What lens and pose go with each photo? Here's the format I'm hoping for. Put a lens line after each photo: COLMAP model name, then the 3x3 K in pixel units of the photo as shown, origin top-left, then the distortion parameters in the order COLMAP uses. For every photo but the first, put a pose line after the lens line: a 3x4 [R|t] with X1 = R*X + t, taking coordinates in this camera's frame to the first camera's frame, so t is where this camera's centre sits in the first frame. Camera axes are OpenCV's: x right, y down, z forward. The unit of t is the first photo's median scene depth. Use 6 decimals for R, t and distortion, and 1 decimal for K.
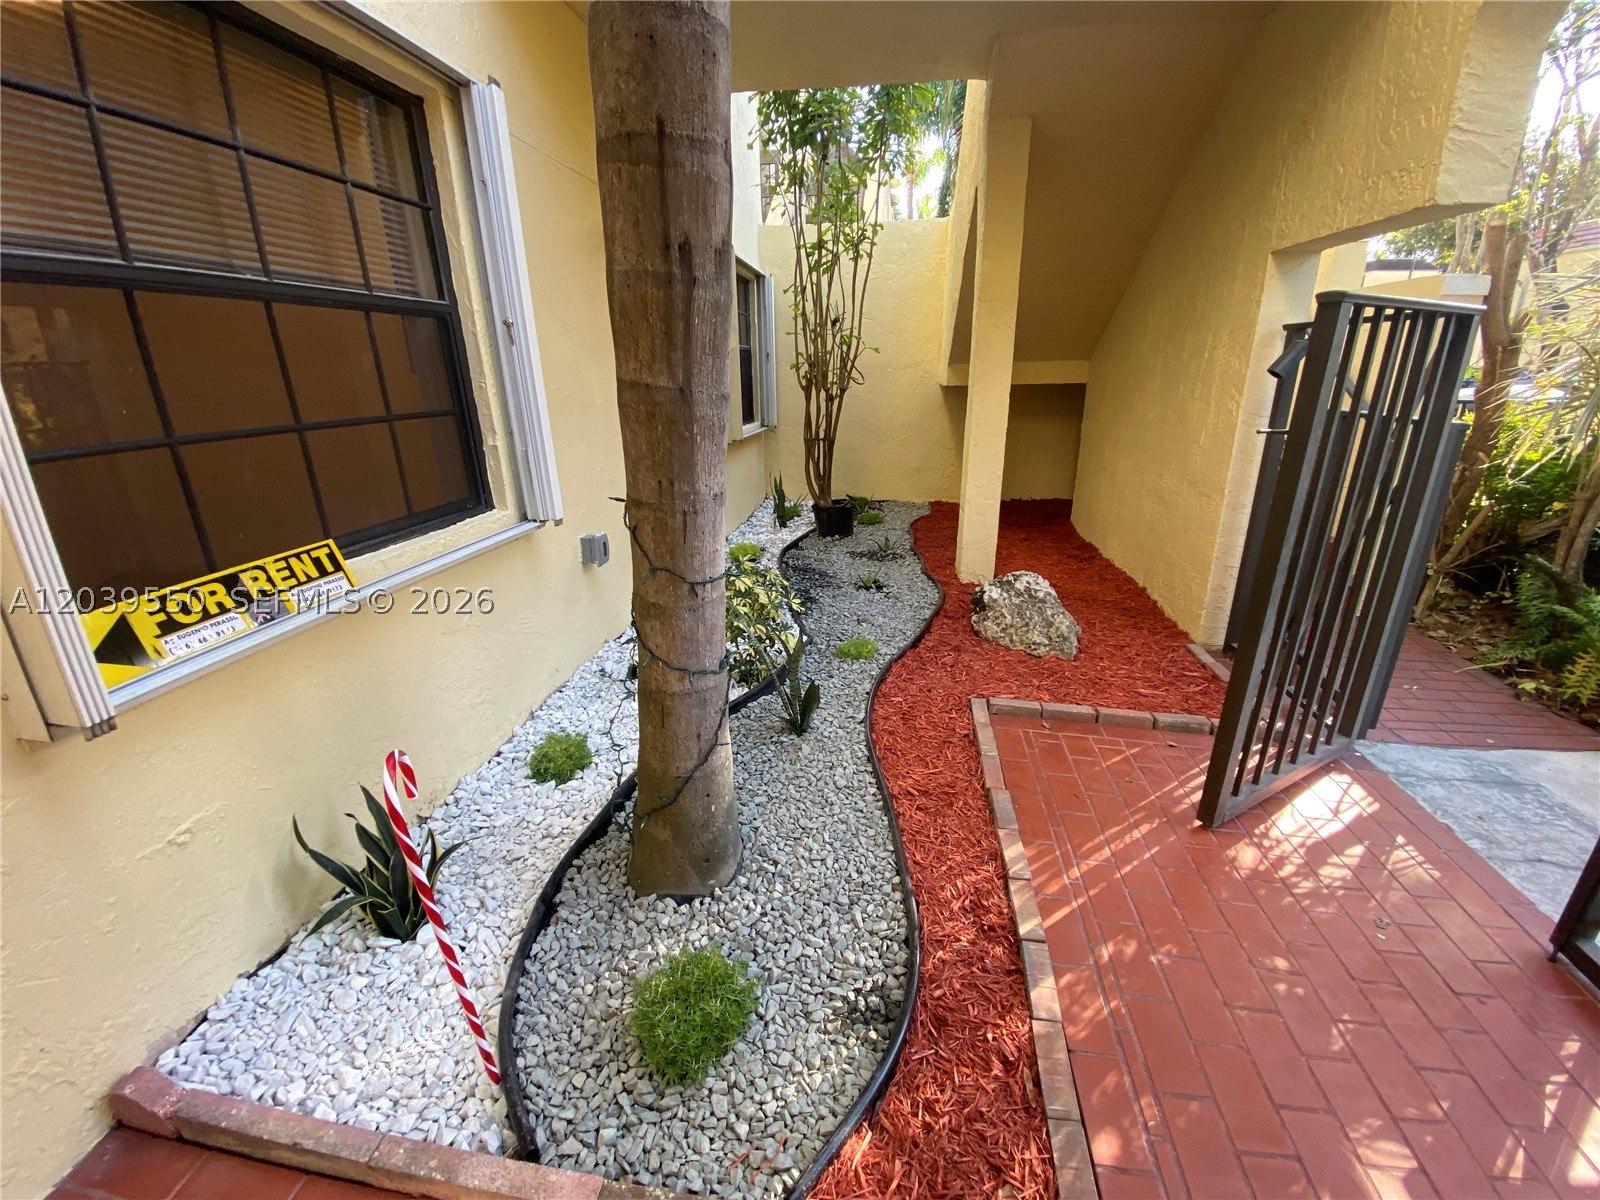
lens RADIAL K [[640.6, 0, 798.4], [0, 640.6, 613.9], [0, 0, 1]] dist [0.000173, -0.018722]
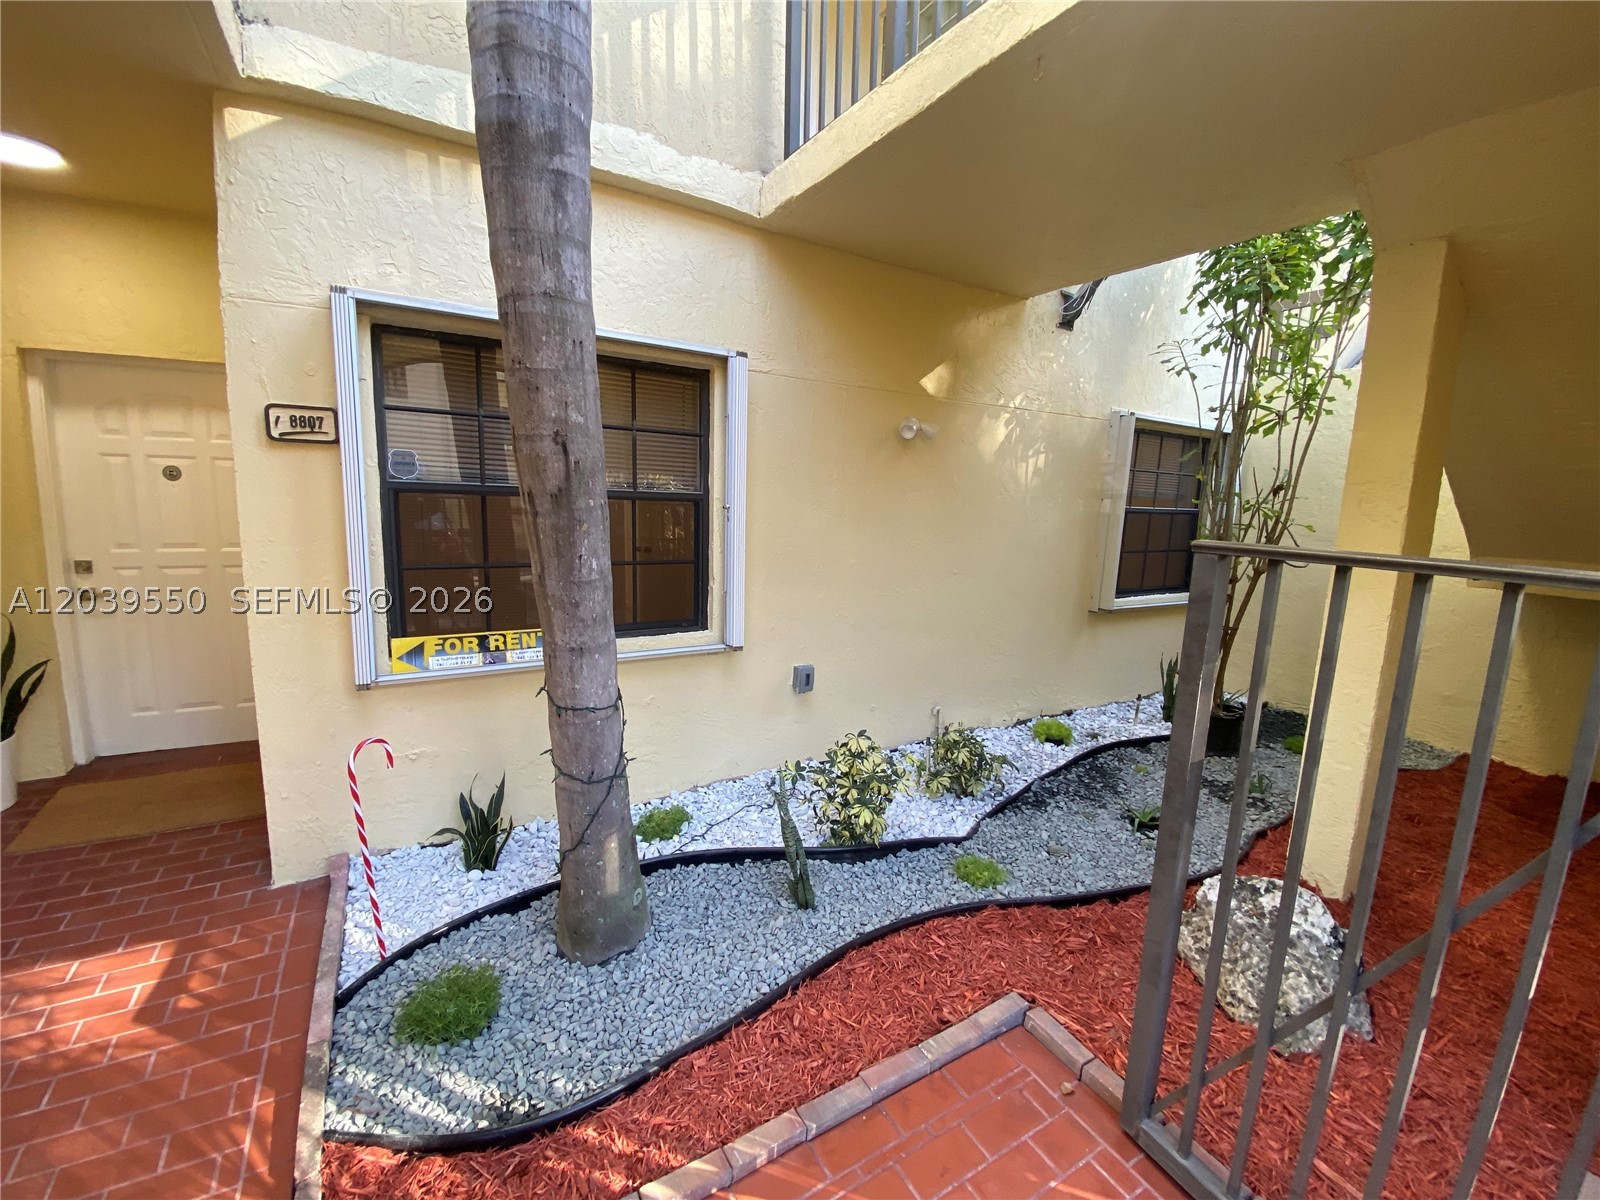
lens RADIAL K [[648.8, 0, 795.8], [0, 648.8, 595.5], [0, 0, 1]] dist [0.042286, -0.033404]
pose [[0.631425, 0.155851, -0.759614, 1.012754], [-0.313555, 0.947253, -0.066292, -0.290107], [0.709215, 0.280039, 0.646987, 0.298521]]
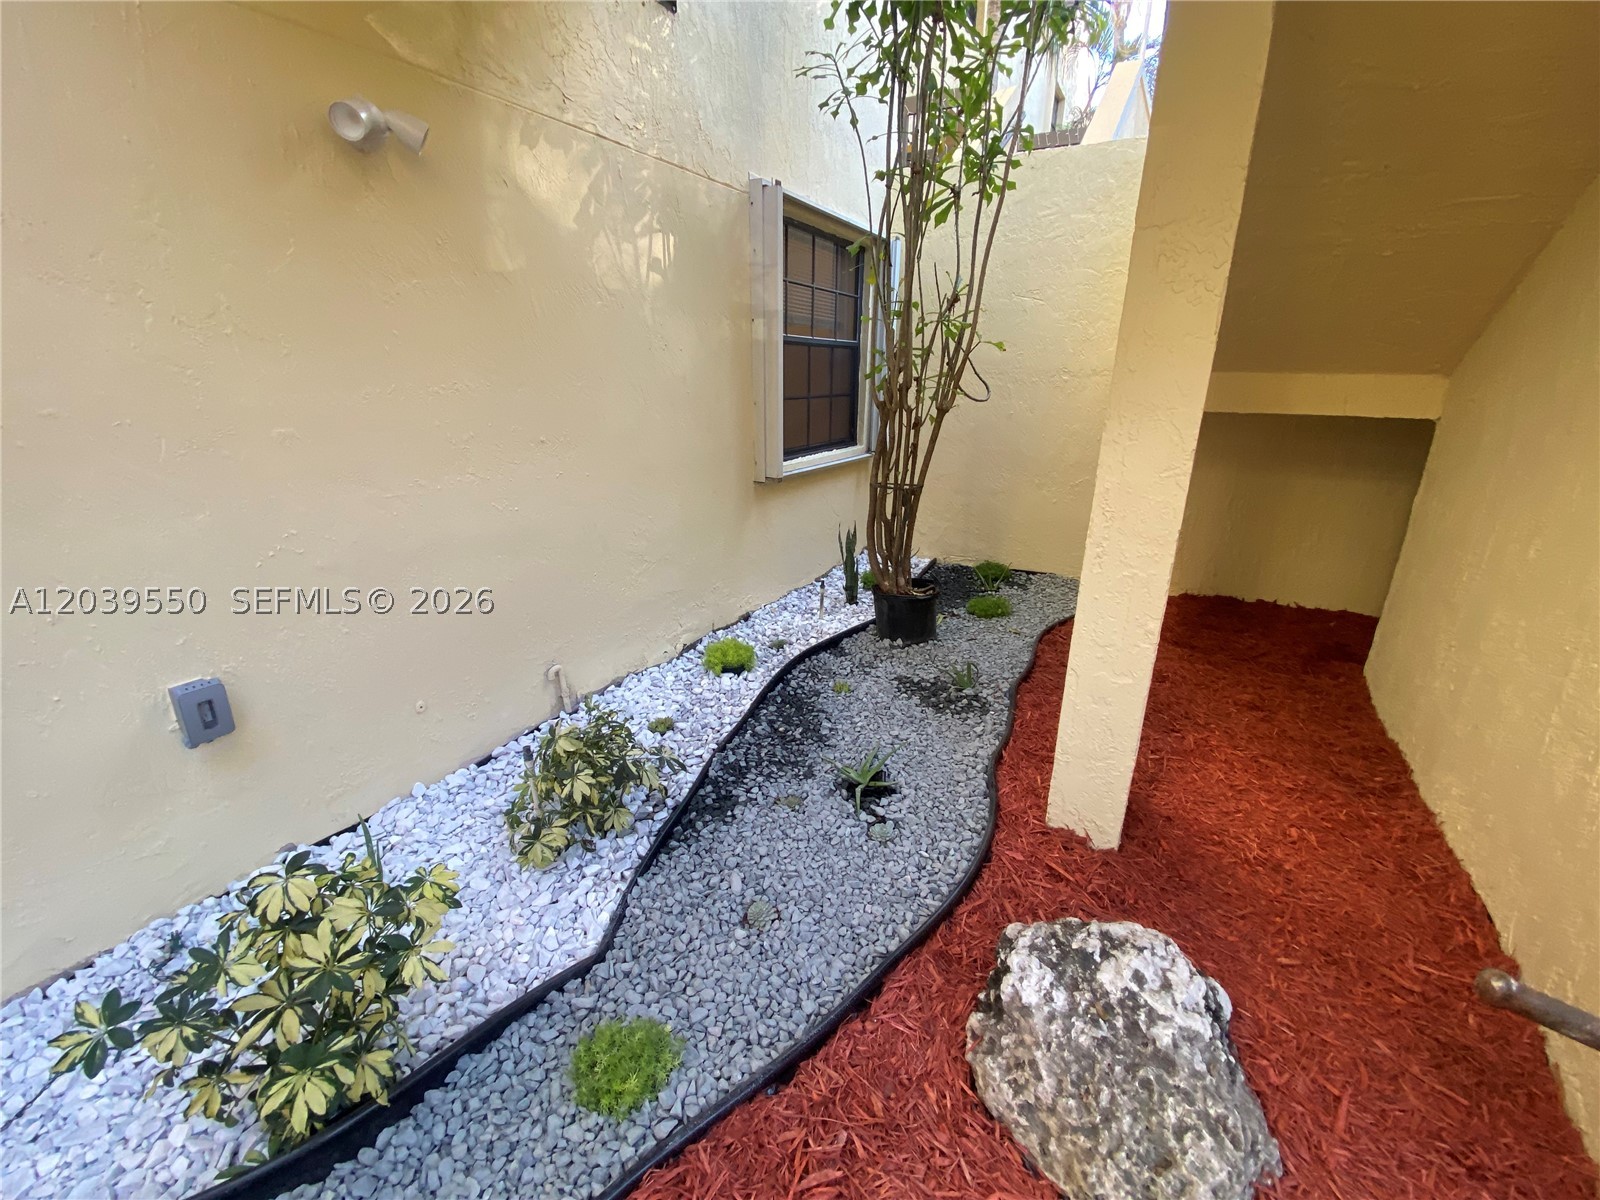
lens RADIAL K [[628.8, 0, 808.7], [0, 628.8, 608.9], [0, 0, 1]] dist [-0.036295, -0.000470]
pose [[0.935245, 0.143639, -0.323550, 0.540805], [-0.145534, 0.989181, 0.018468, -0.475102], [0.322702, 0.029816, 0.946031, 1.226086]]
